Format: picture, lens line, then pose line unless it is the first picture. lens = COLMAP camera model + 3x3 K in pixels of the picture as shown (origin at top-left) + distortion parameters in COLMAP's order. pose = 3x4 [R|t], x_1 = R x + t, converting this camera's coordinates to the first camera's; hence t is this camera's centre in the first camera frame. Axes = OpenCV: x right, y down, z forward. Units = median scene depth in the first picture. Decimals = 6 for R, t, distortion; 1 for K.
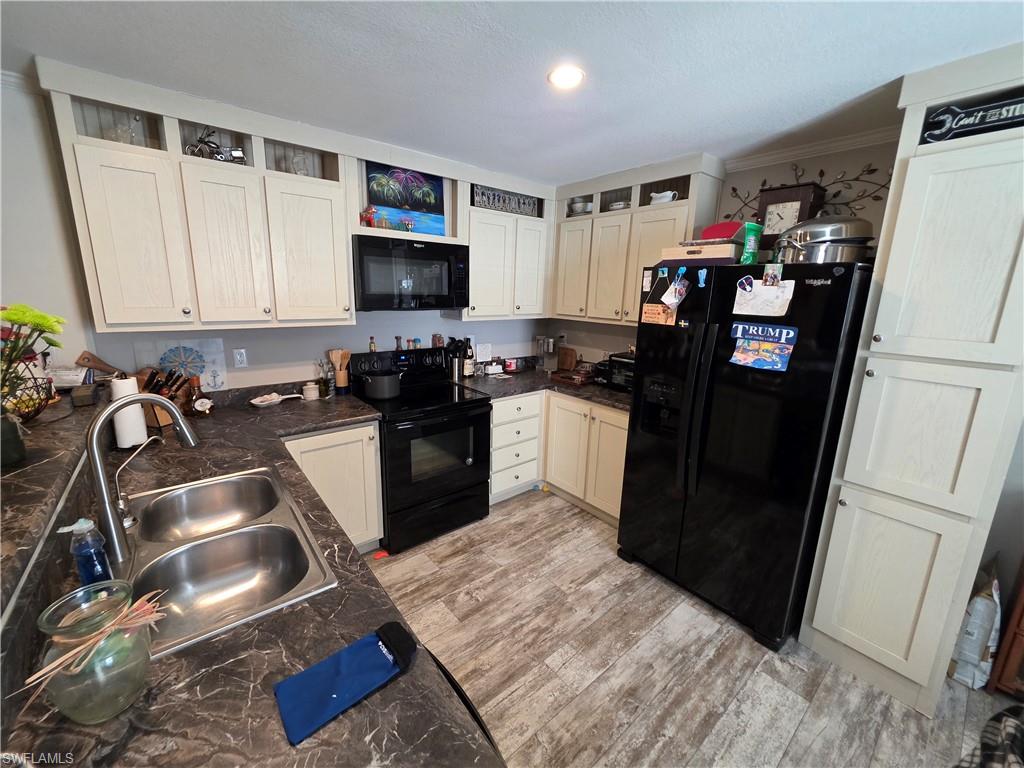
lens RADIAL K [[408.4, 0, 508.5], [0, 408.4, 378.2], [0, 0, 1]] dist [0.002430, -0.001365]
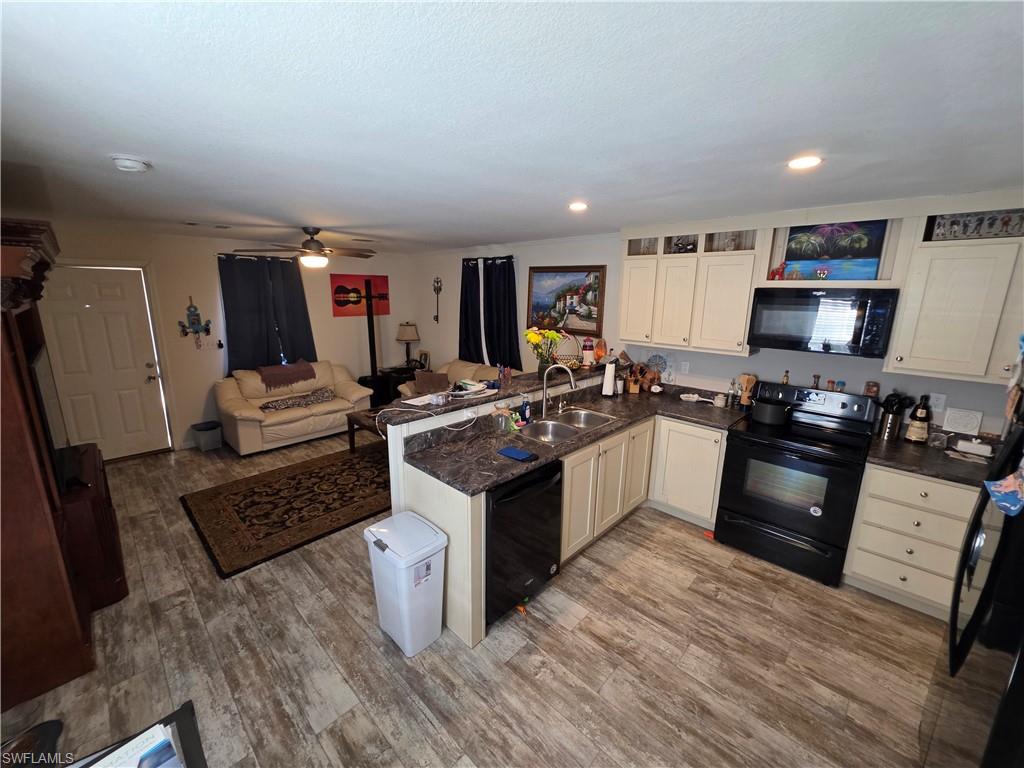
lens RADIAL K [[408.4, 0, 505.3], [0, 408.4, 377.8], [0, 0, 1]] dist [0.002430, -0.001365]
pose [[0.114322, 0.184089, -0.976238, 0.879895], [-0.223453, 0.962265, 0.155287, -0.108748], [0.967987, 0.200391, 0.151144, 0.103077]]
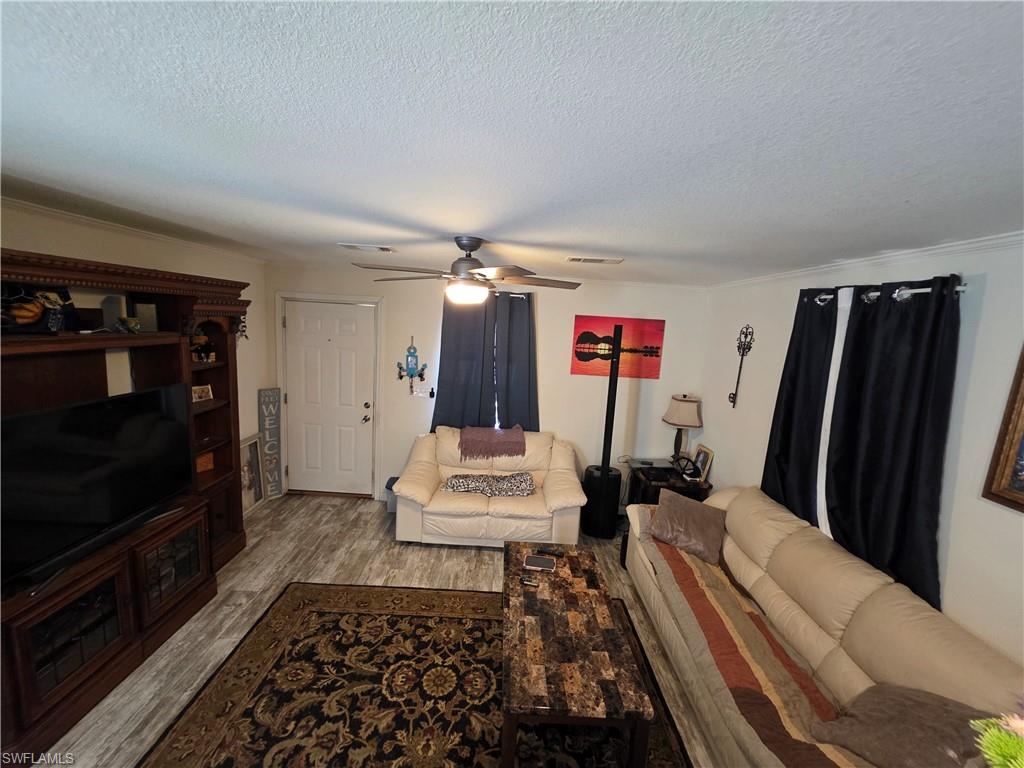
lens RADIAL K [[408.4, 0, 506.5], [0, 408.4, 377.6], [0, 0, 1]] dist [0.002430, -0.001365]
pose [[-0.635656, 0.047944, -0.770482, -0.268585], [-0.239746, 0.936457, 0.256065, -0.225531], [0.733801, 0.347490, -0.583770, 0.234639]]
